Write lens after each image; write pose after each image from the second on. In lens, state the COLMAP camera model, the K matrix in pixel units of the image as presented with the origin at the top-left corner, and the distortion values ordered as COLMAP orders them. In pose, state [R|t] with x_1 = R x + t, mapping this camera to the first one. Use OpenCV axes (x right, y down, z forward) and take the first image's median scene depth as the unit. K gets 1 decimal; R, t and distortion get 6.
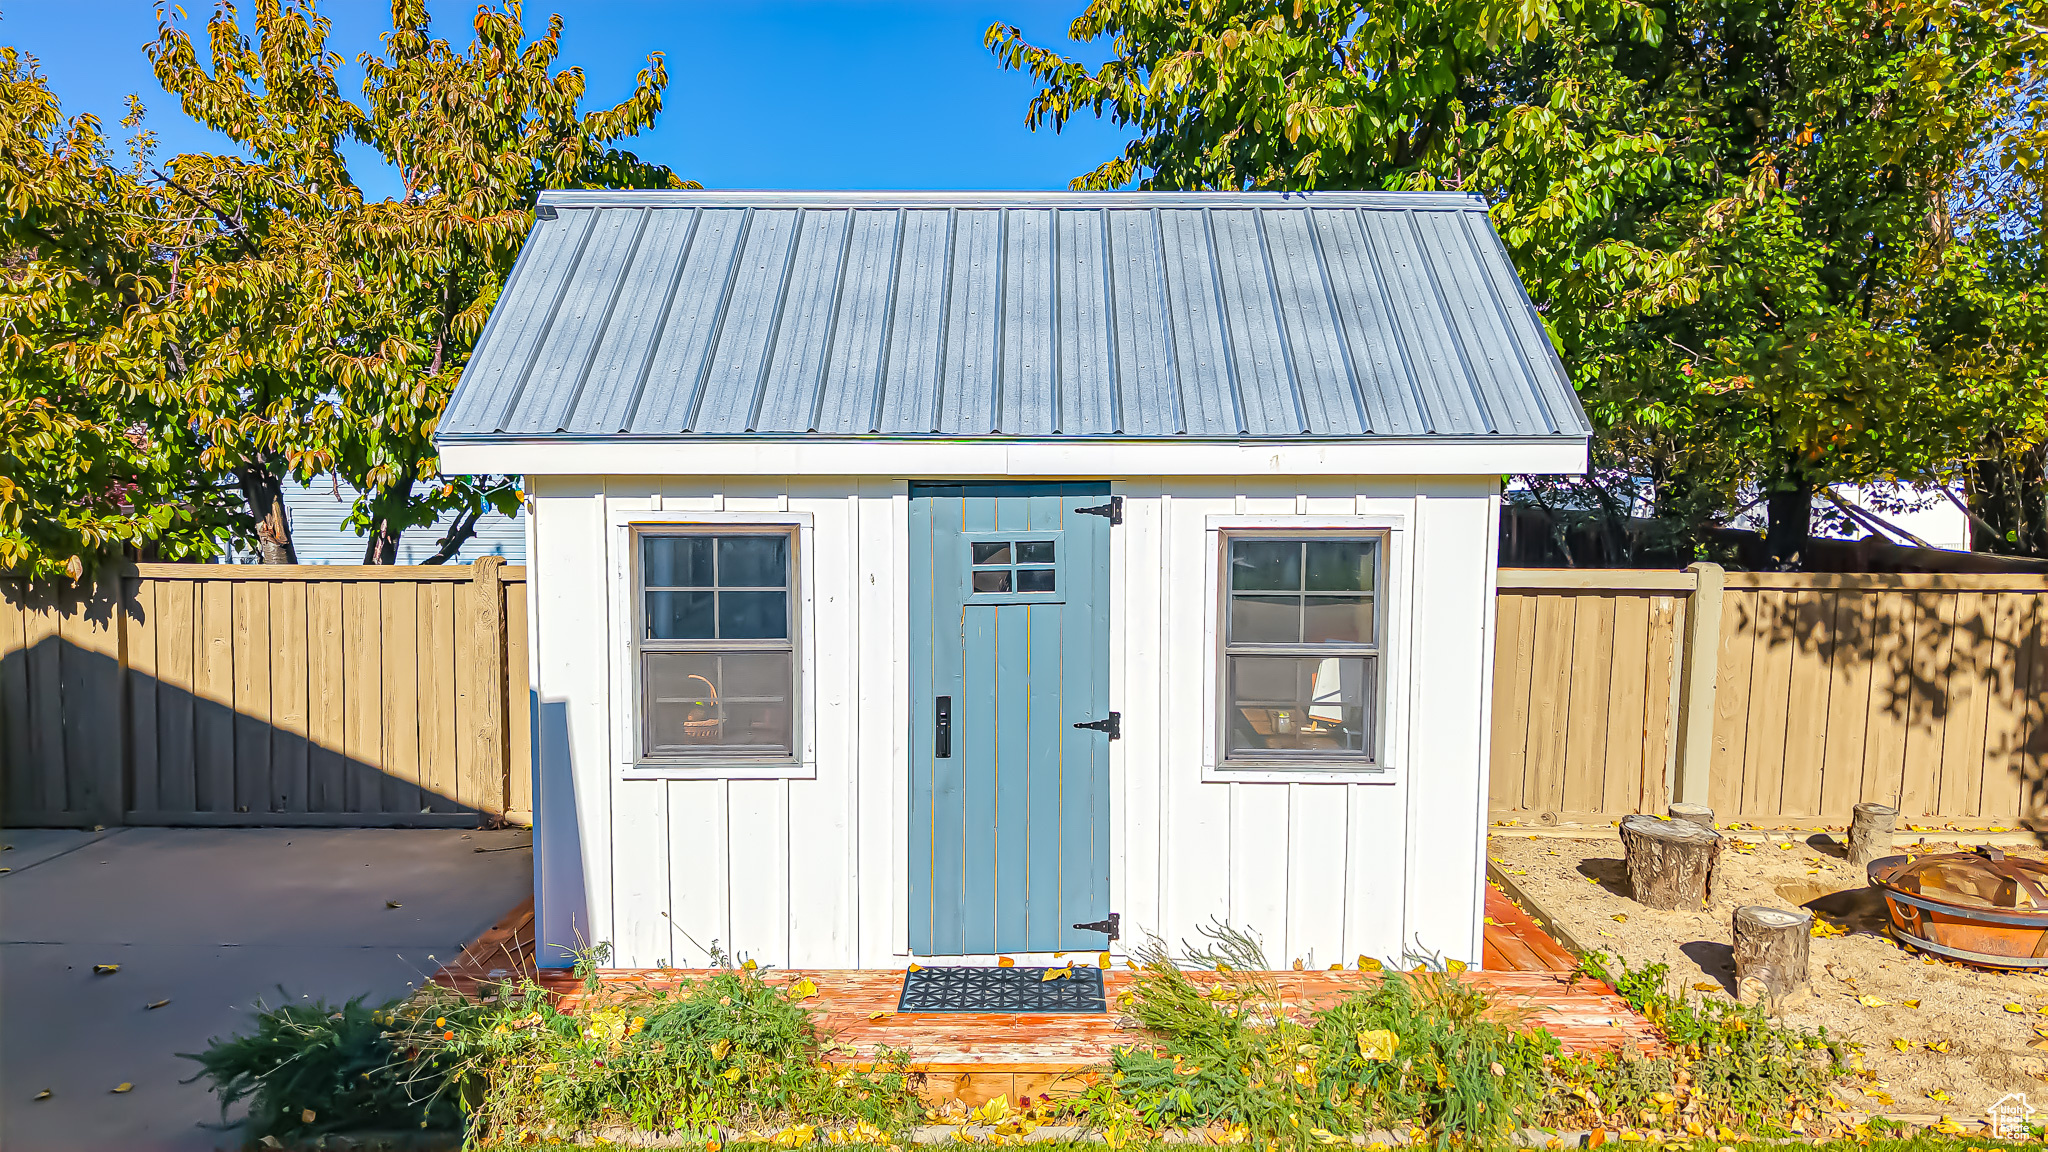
lens RADIAL K [[1370.7, 0, 1024.9], [0, 1370.7, 574.9], [0, 0, 1]] dist [0.030355, -0.033569]
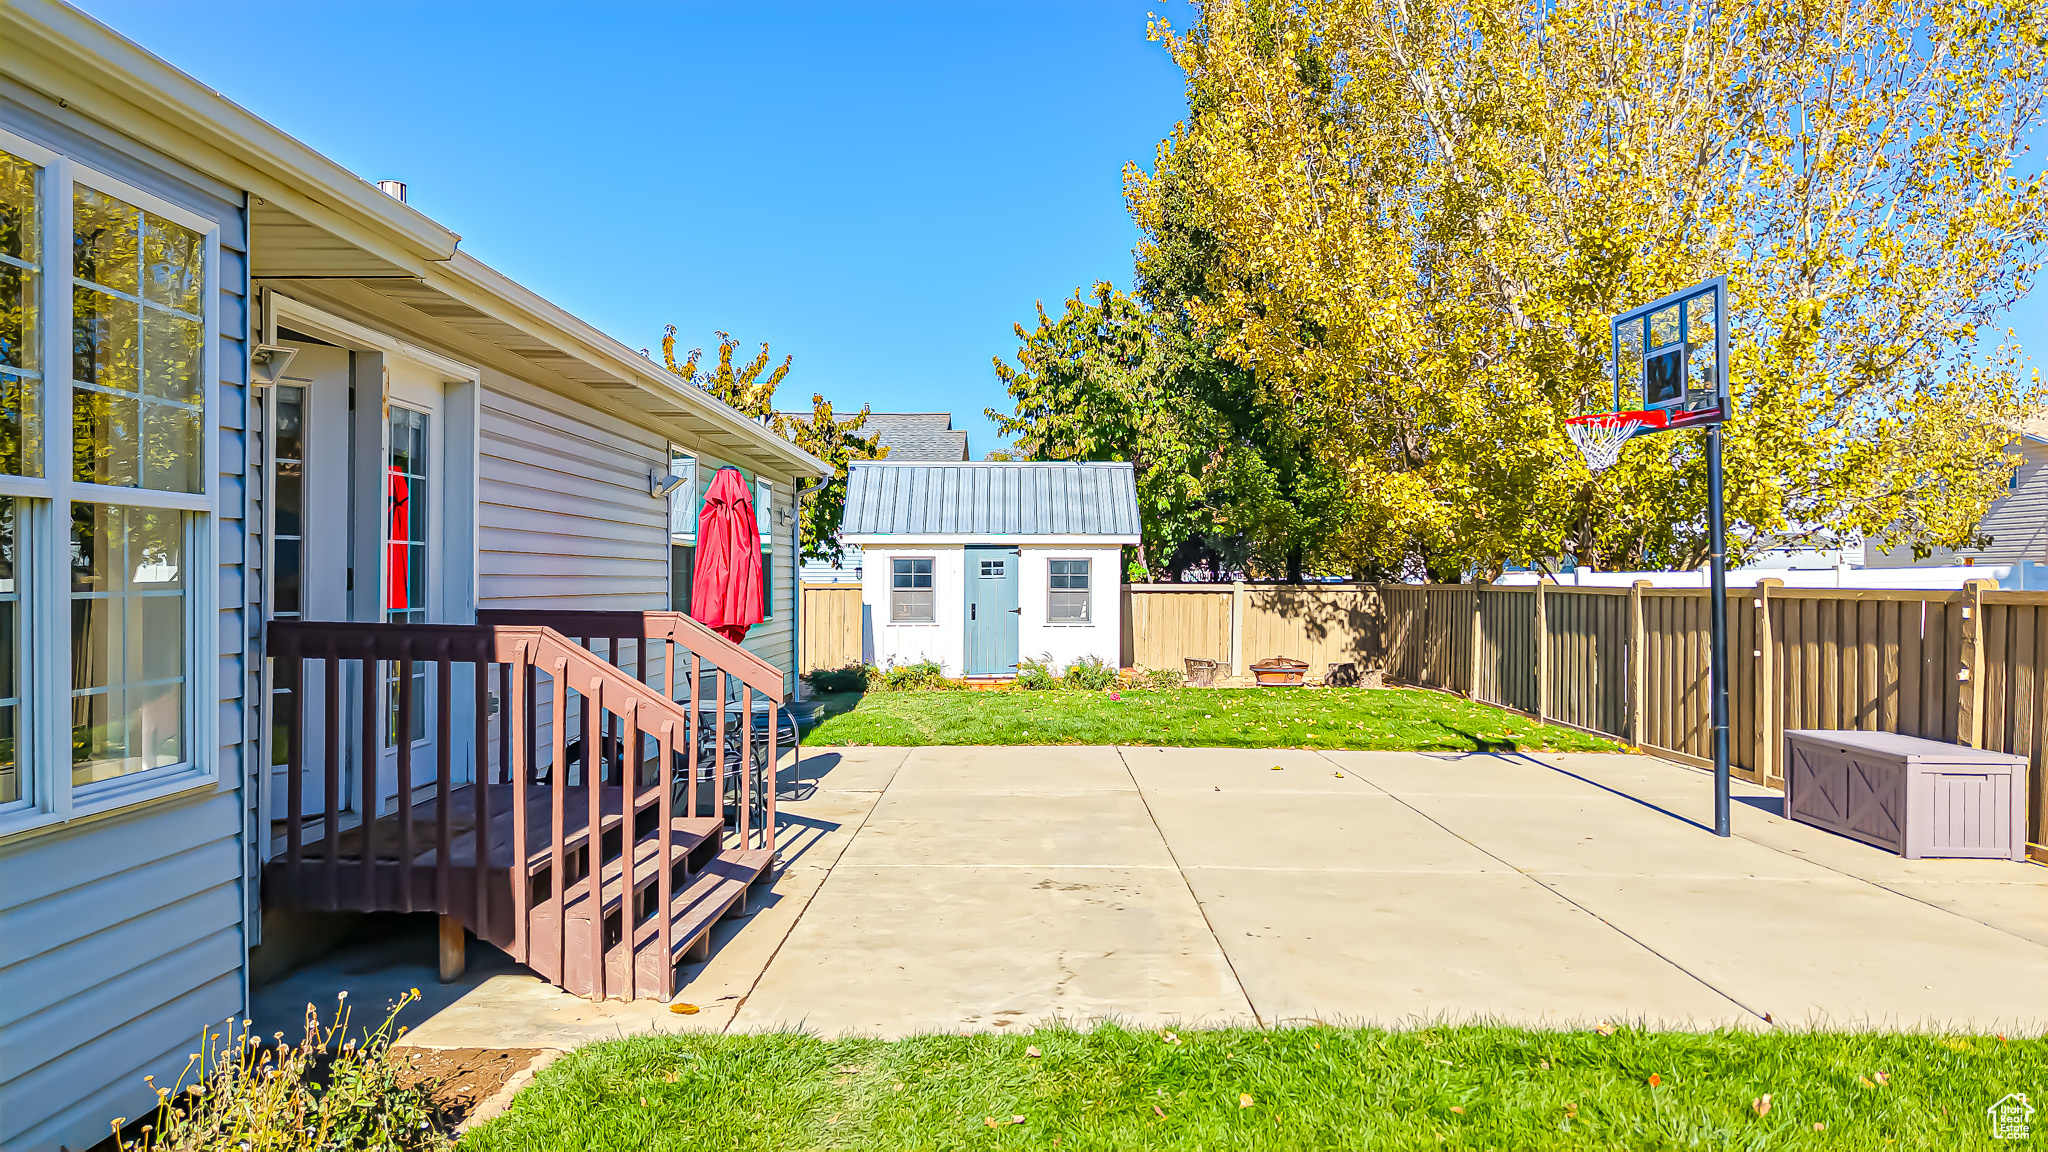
lens RADIAL K [[1370.7, 0, 1024.9], [0, 1370.7, 574.9], [0, 0, 1]] dist [0.030355, -0.033569]
pose [[0.999391, 0.000320, 0.034900, -0.045311], [0.002577, 0.996553, -0.082915, 0.287196], [-0.034806, 0.082955, 0.995945, -2.427448]]
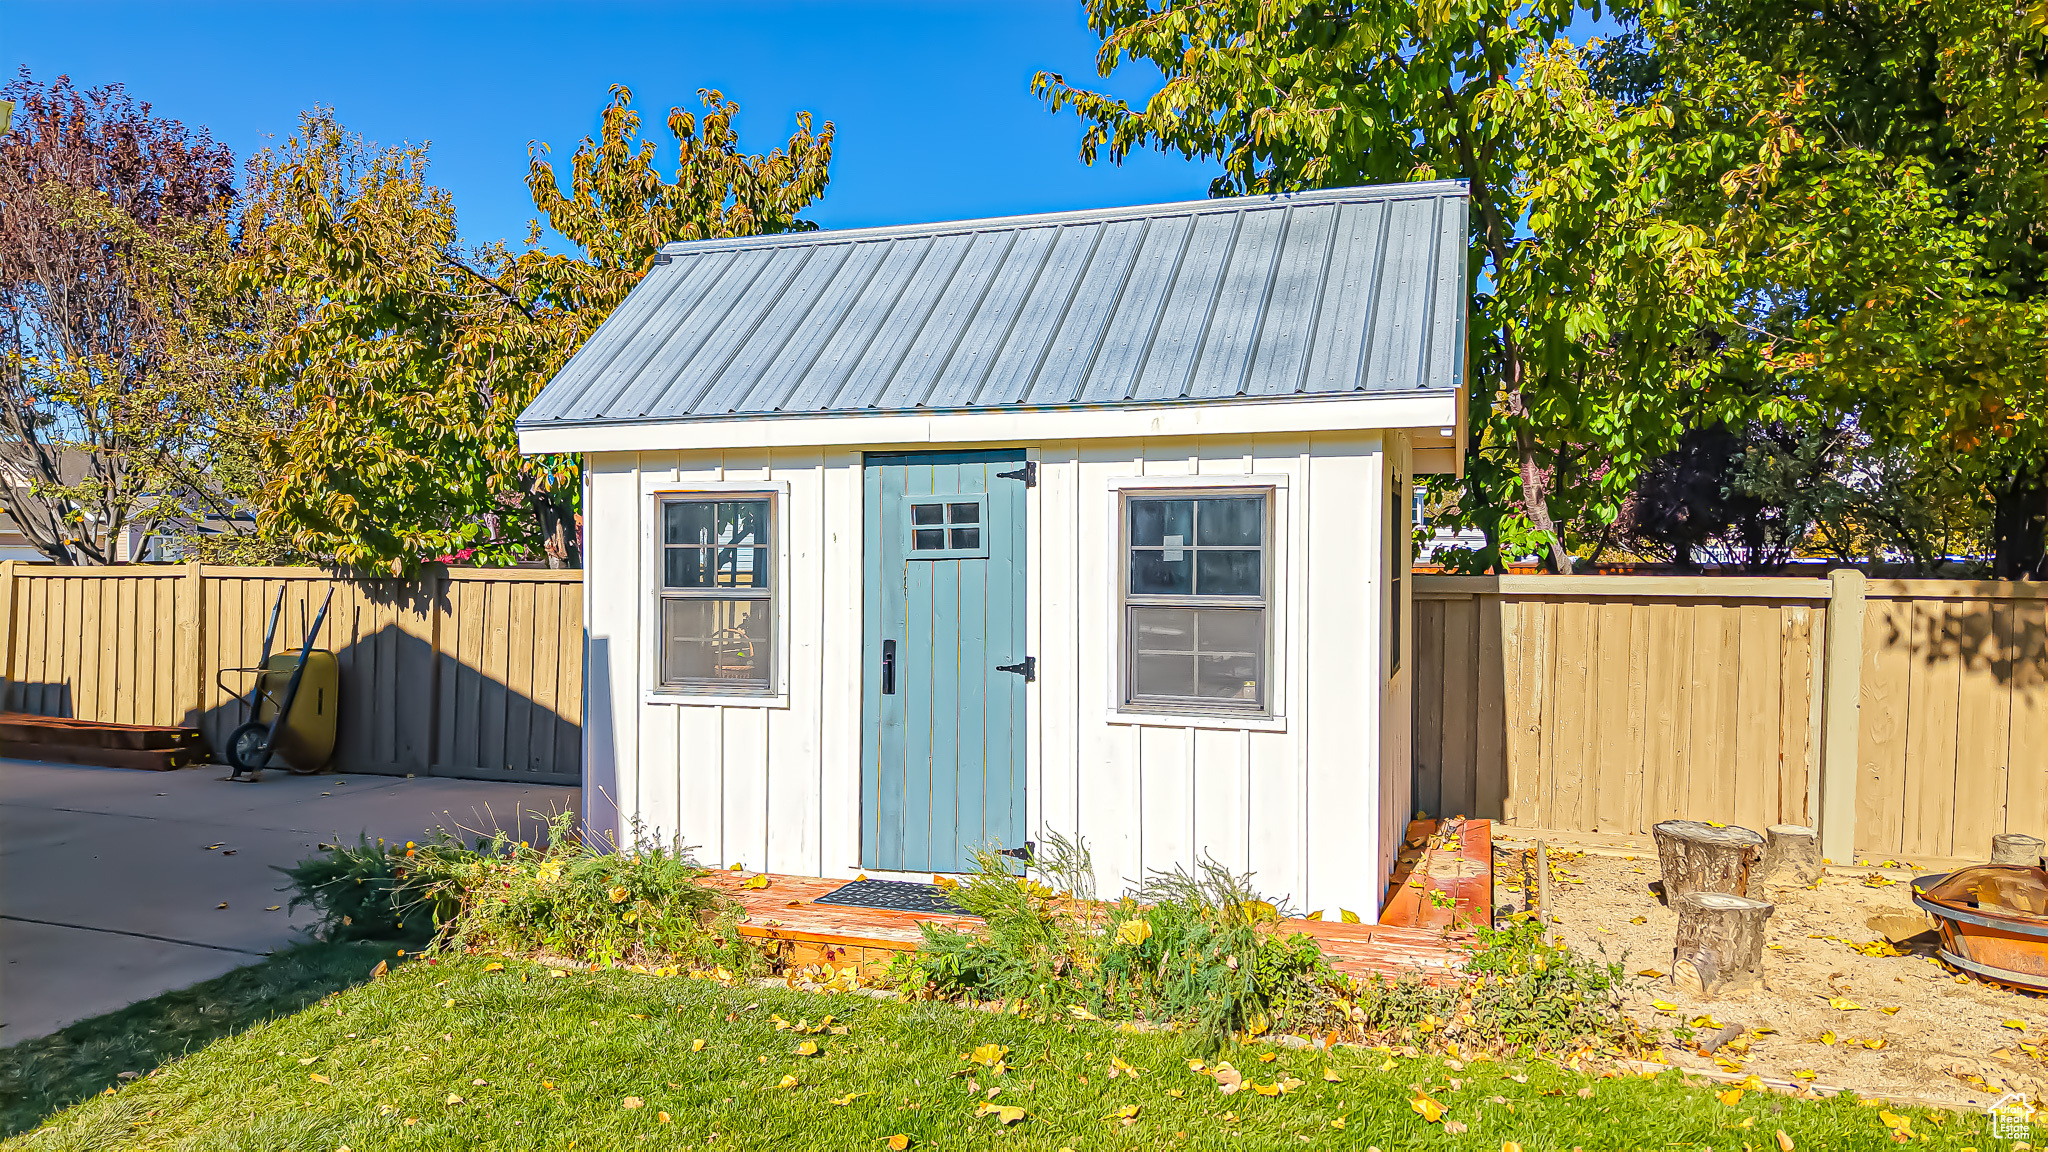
lens RADIAL K [[1364.2, 0, 1013.6], [0, 1364.2, 567.5], [0, 0, 1]] dist [0.043112, -0.056595]
pose [[0.949720, 0.003769, -0.313078, 0.356353], [-0.026727, 0.997254, -0.069069, 0.094014], [0.311958, 0.073964, 0.947212, -0.046946]]
